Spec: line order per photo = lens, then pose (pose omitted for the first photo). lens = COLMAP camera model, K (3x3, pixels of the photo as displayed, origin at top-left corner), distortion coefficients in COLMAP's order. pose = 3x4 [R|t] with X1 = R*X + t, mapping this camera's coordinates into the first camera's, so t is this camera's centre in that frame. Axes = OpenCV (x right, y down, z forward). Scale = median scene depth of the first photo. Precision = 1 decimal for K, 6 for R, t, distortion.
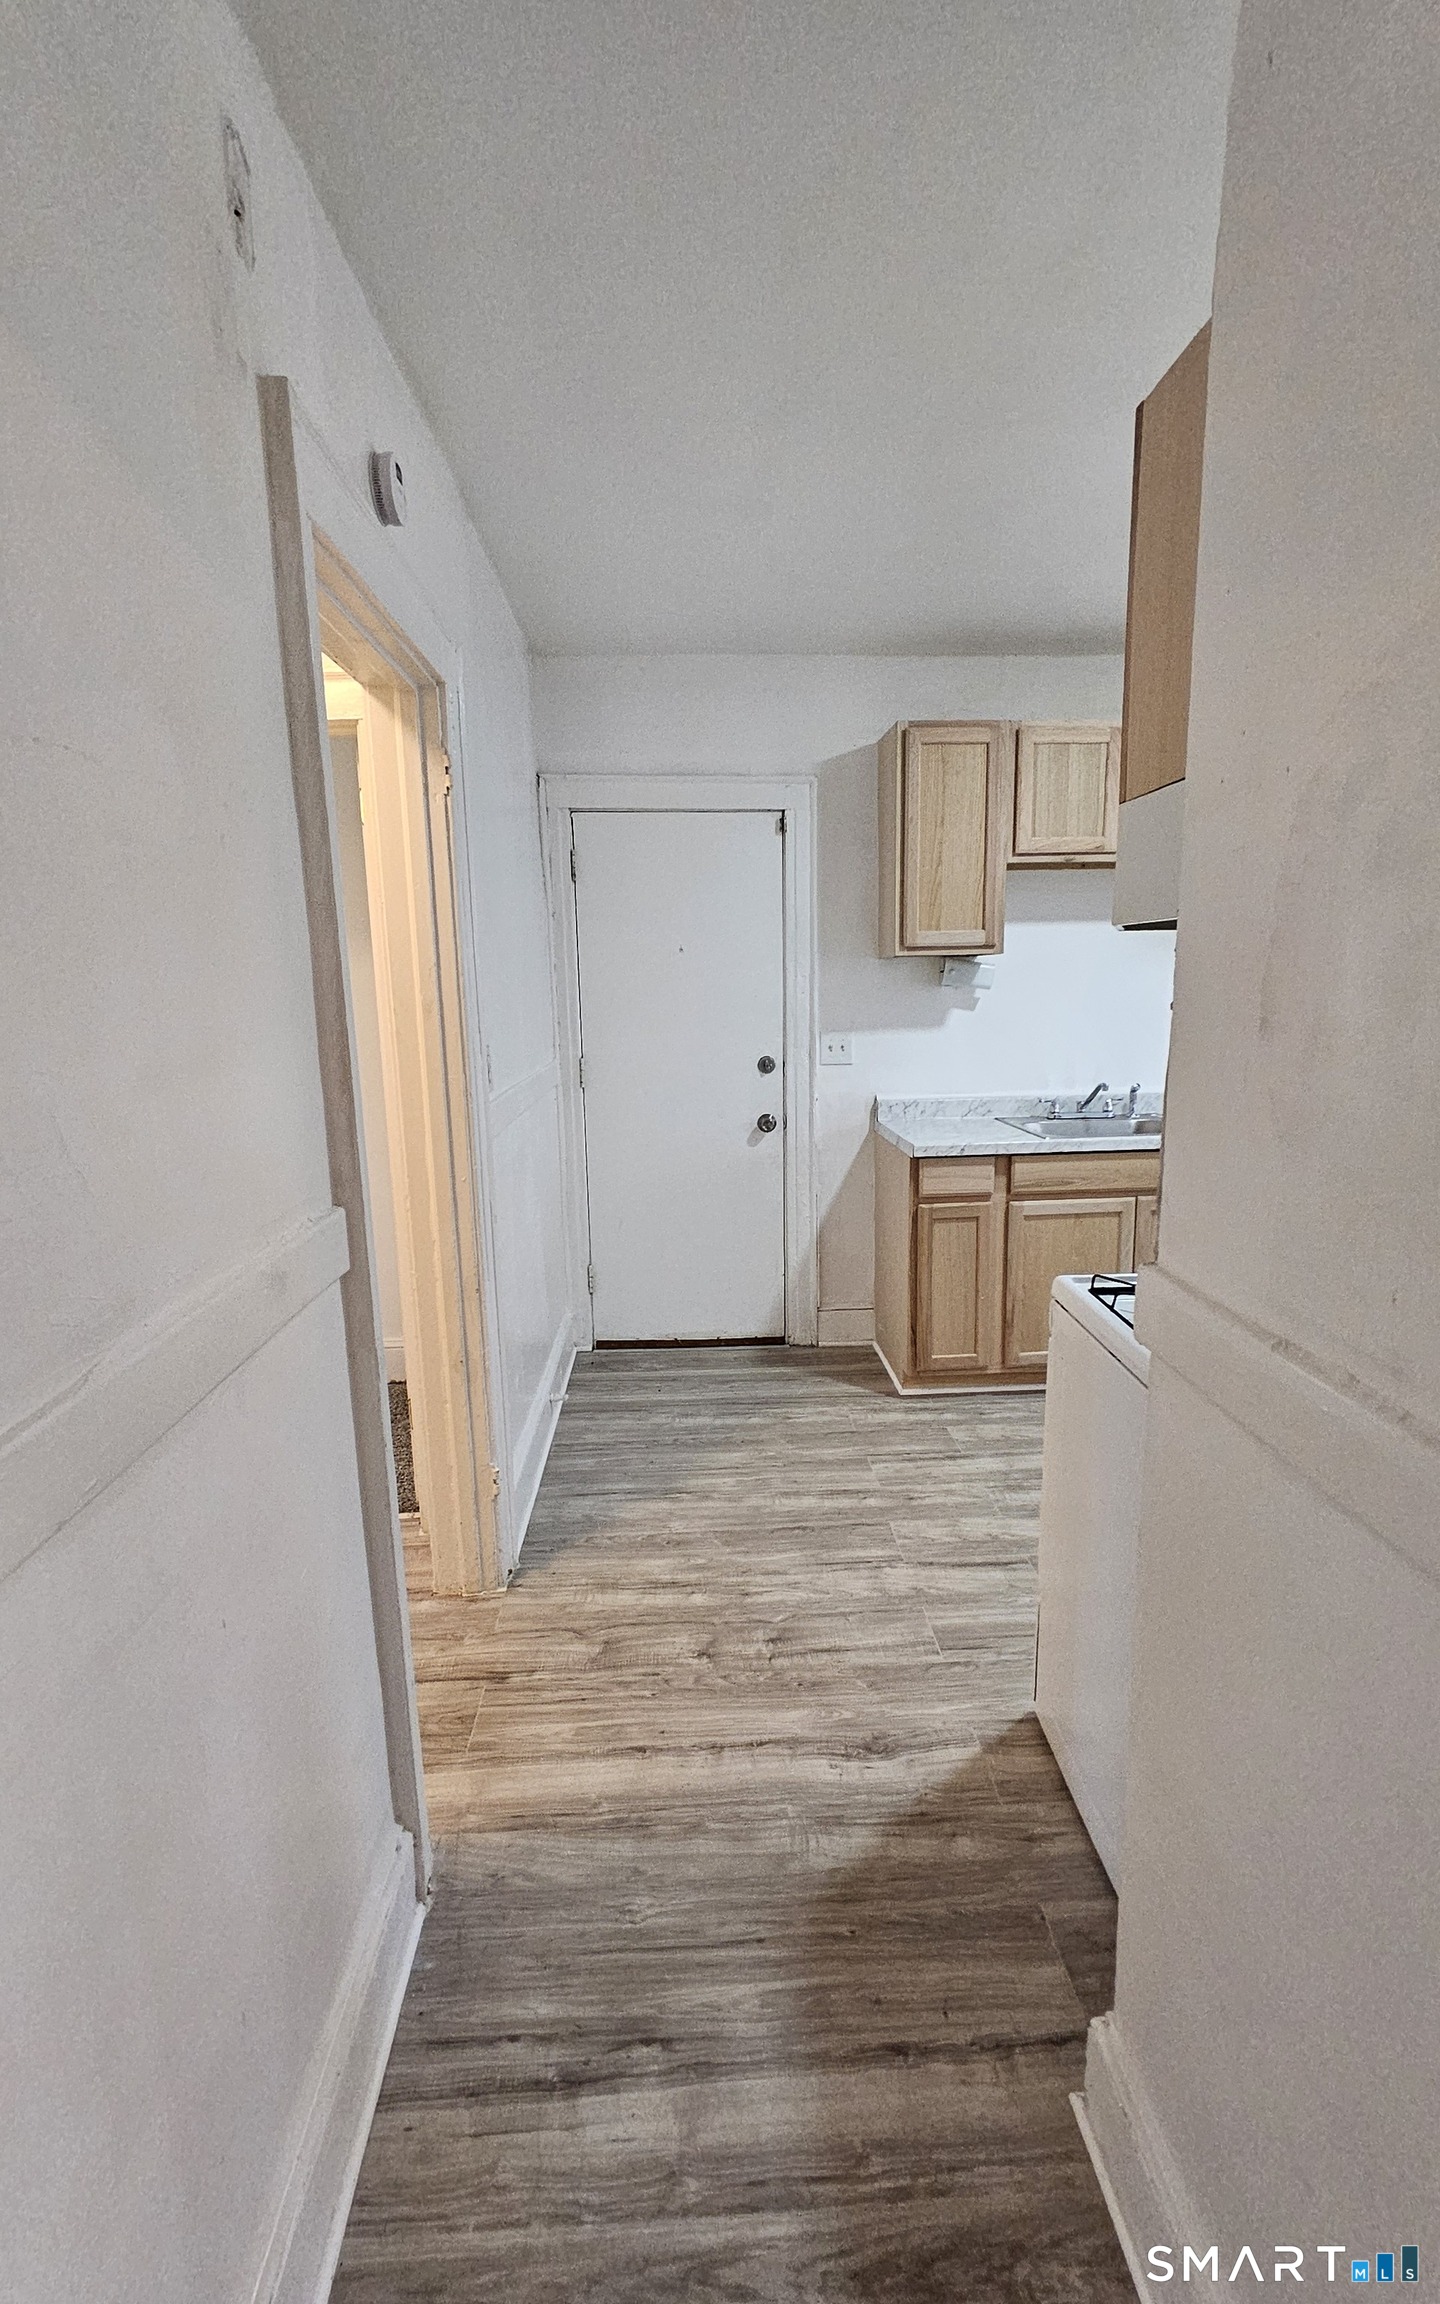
lens RADIAL K [[1057.8, 0, 700.7], [0, 1057.8, 1164.5], [0, 0, 1]] dist [0.003396, 0.000010]
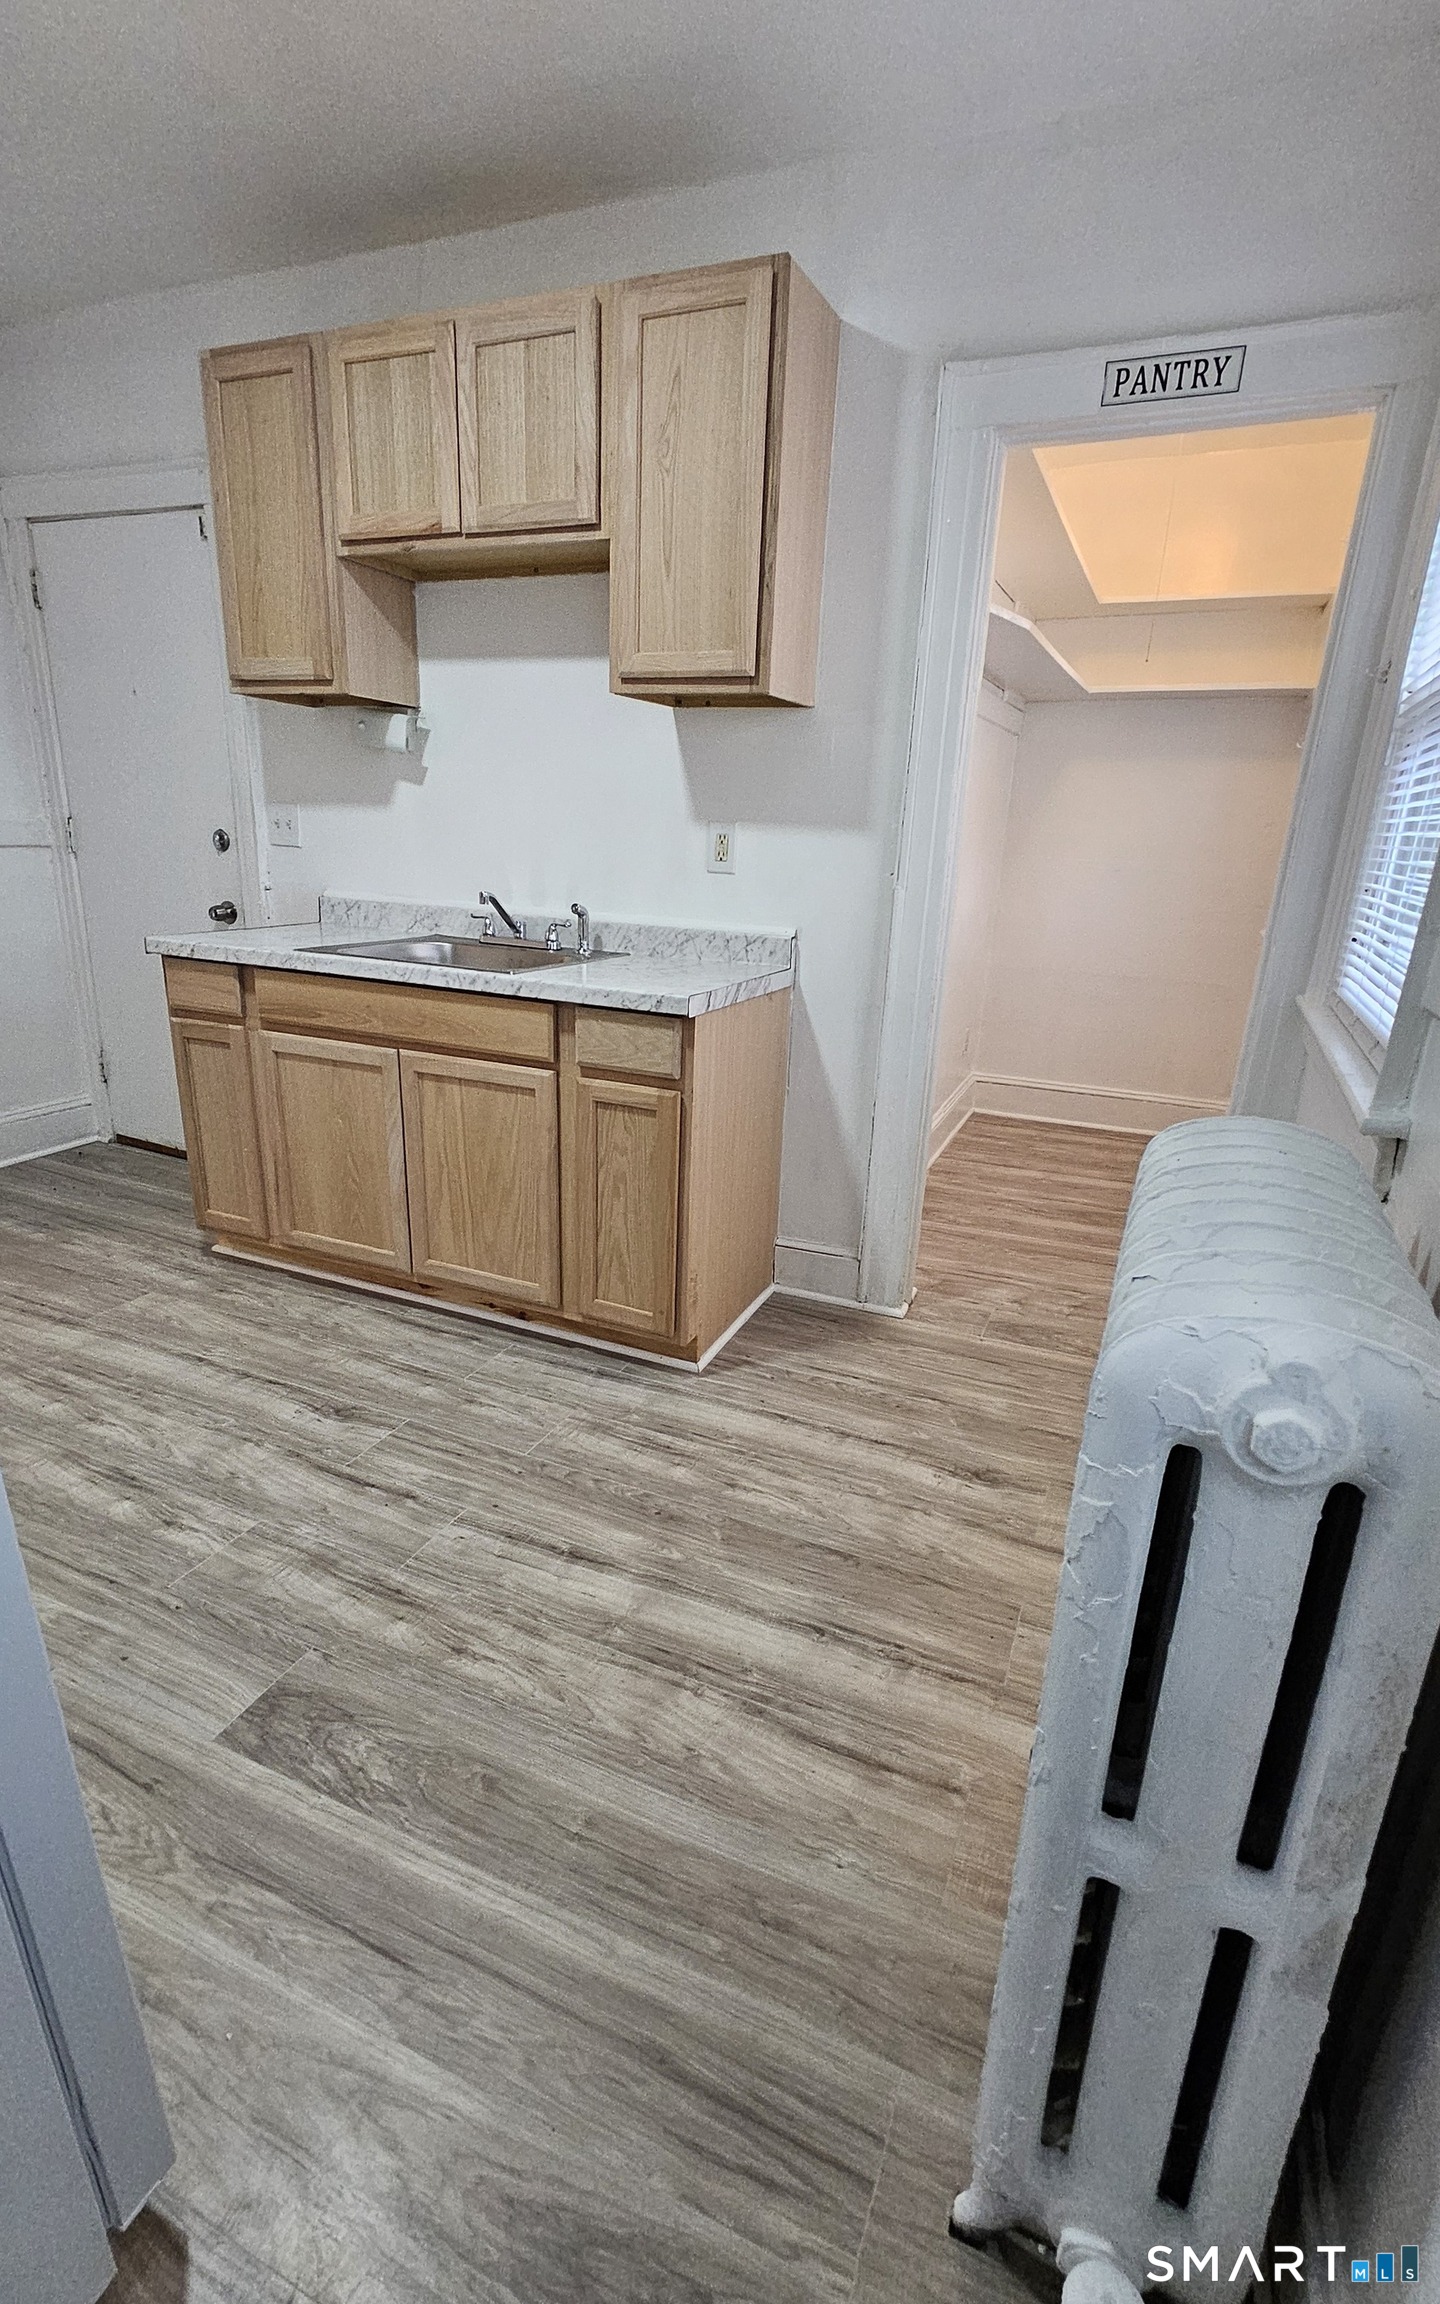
lens RADIAL K [[1057.8, 0, 718.2], [0, 1057.8, 1155.5], [0, 0, 1]] dist [0.003396, 0.000010]
pose [[0.889681, 0.188794, -0.415721, 0.882765], [-0.137612, 0.979045, 0.150115, -0.033811], [0.435351, -0.076347, 0.897018, 0.443535]]
